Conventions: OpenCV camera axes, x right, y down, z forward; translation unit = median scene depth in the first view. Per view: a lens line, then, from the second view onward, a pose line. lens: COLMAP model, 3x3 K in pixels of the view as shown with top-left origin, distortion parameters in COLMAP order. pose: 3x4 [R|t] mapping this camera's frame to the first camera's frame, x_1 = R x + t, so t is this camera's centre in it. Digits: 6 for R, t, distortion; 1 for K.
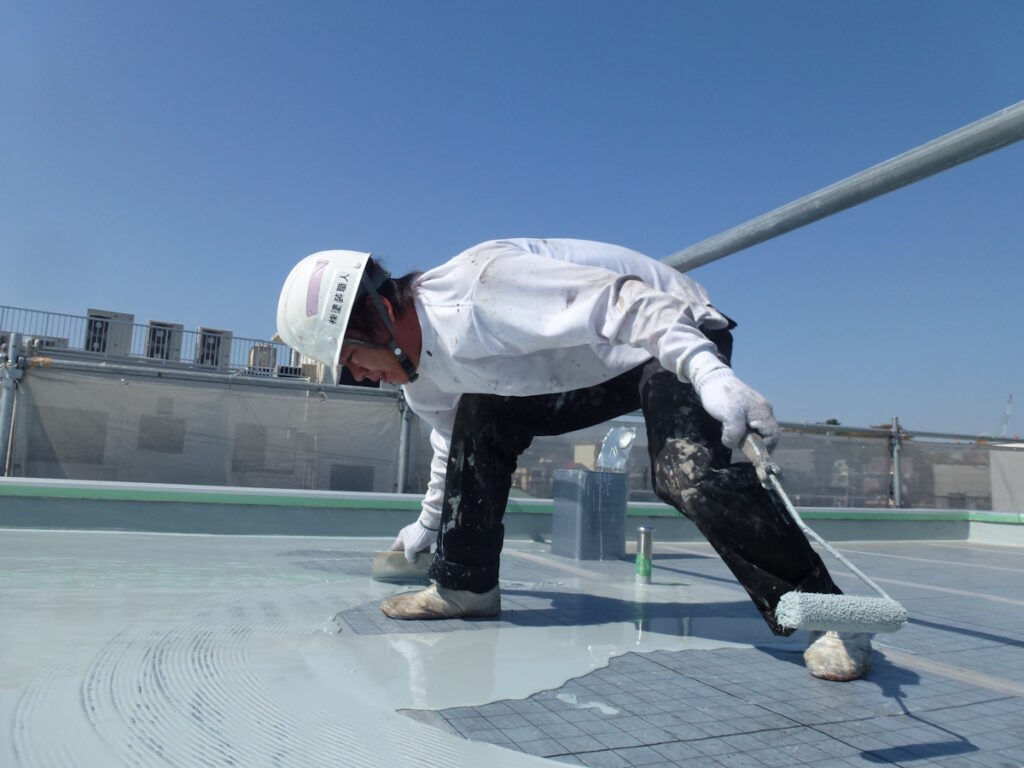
lens RADIAL K [[745.3, 0, 514.4], [0, 745.3, 386.2], [0, 0, 1]] dist [-0.071063, 0.007426]
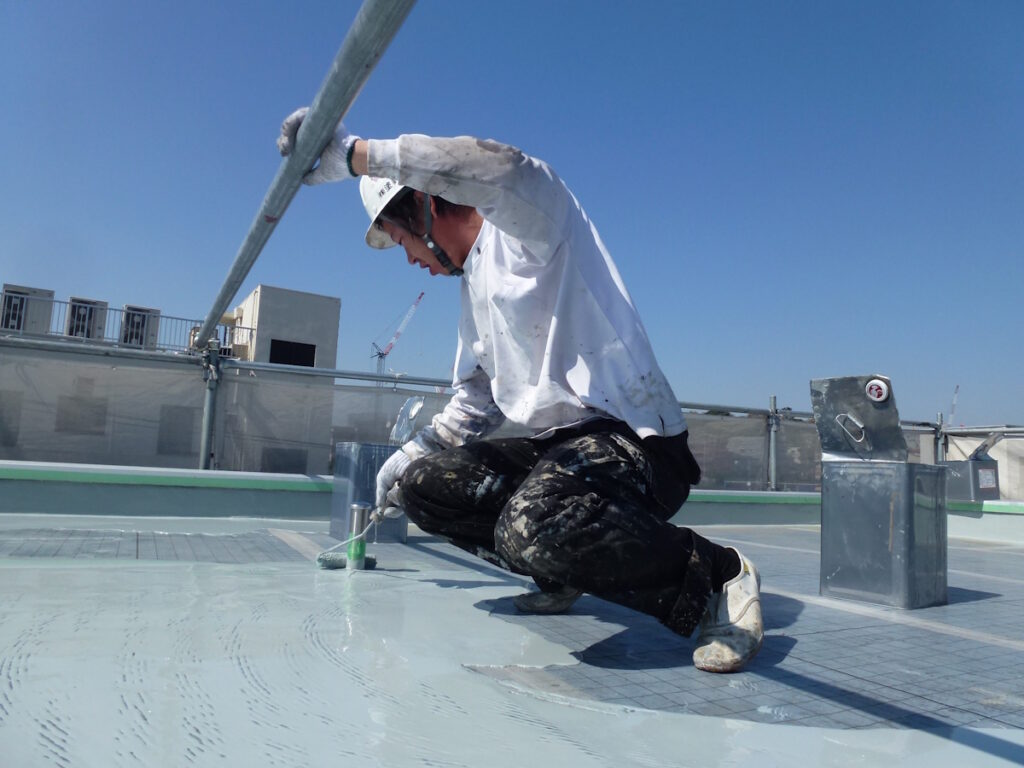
lens RADIAL K [[745.3, 0, 510.3], [0, 745.3, 376.3], [0, 0, 1]] dist [-0.071063, 0.007426]
pose [[0.998845, 0.009623, 0.047065, 0.093461], [-0.009866, 0.999939, 0.004941, 0.010888], [-0.047015, -0.005399, 0.998880, 0.040716]]
